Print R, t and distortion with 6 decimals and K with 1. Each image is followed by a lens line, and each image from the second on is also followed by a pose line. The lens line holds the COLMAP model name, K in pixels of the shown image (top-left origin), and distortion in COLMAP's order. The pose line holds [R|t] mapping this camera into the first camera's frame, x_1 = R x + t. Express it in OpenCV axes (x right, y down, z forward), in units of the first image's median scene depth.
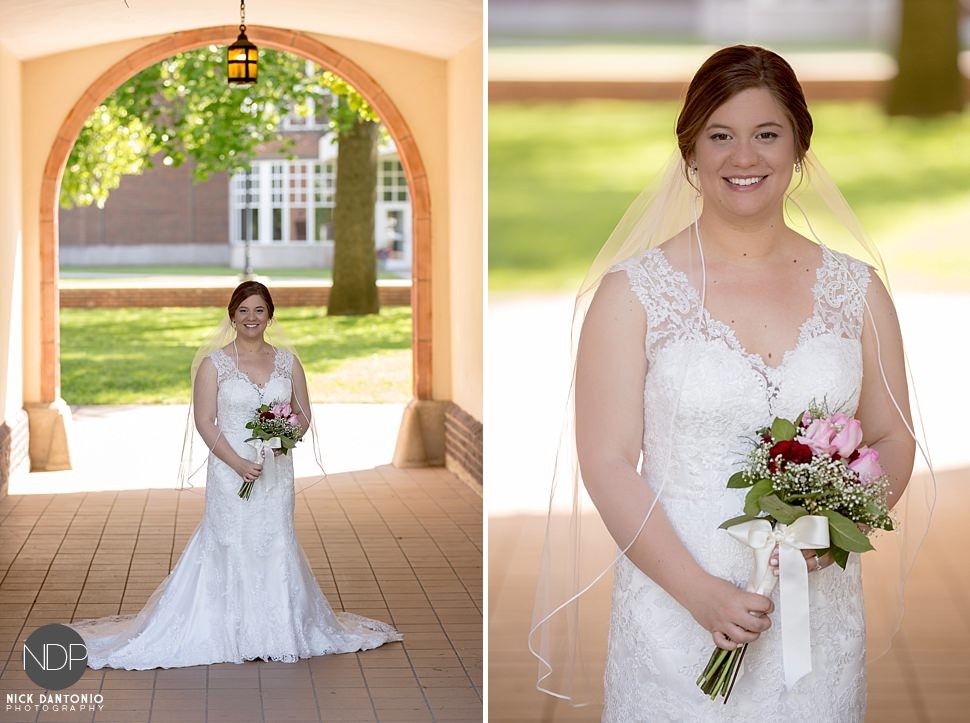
lens RADIAL K [[2926.9, 0, 485.0], [0, 2926.9, 361.5], [0, 0, 1]] dist [-0.036619, -2.130937]
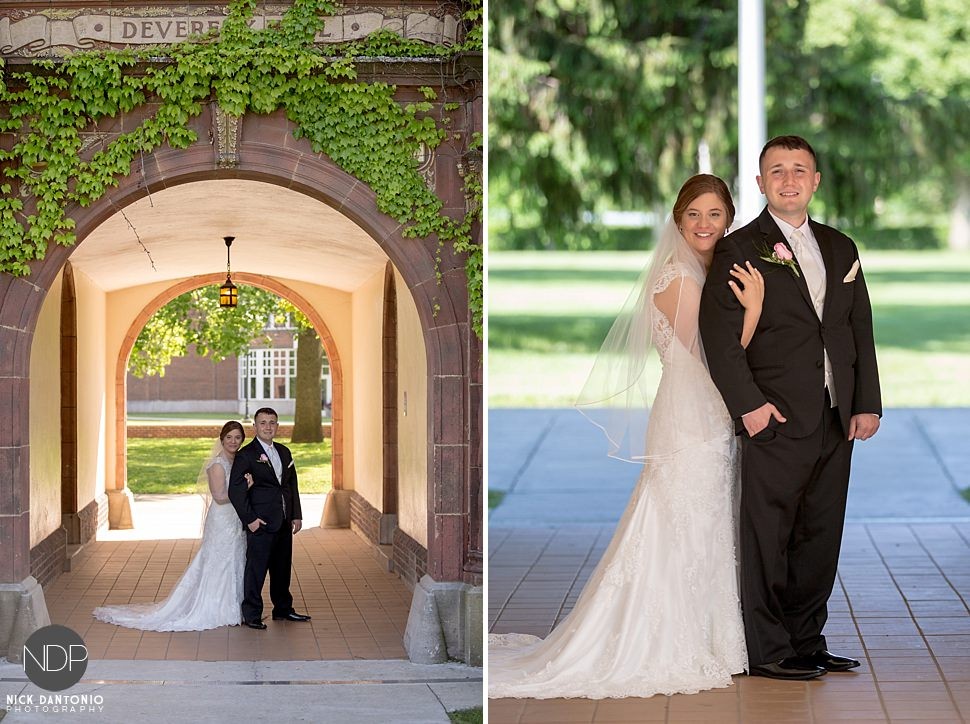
lens RADIAL K [[1899.2, 0, 485.0], [0, 1899.2, 362.0], [0, 0, 1]] dist [-0.214531, 0.047817]
pose [[0.999306, 0.003234, 0.037110, 0.023682], [-0.000961, 0.998131, -0.061111, 0.006313], [-0.037239, 0.061033, 0.997441, -0.117703]]
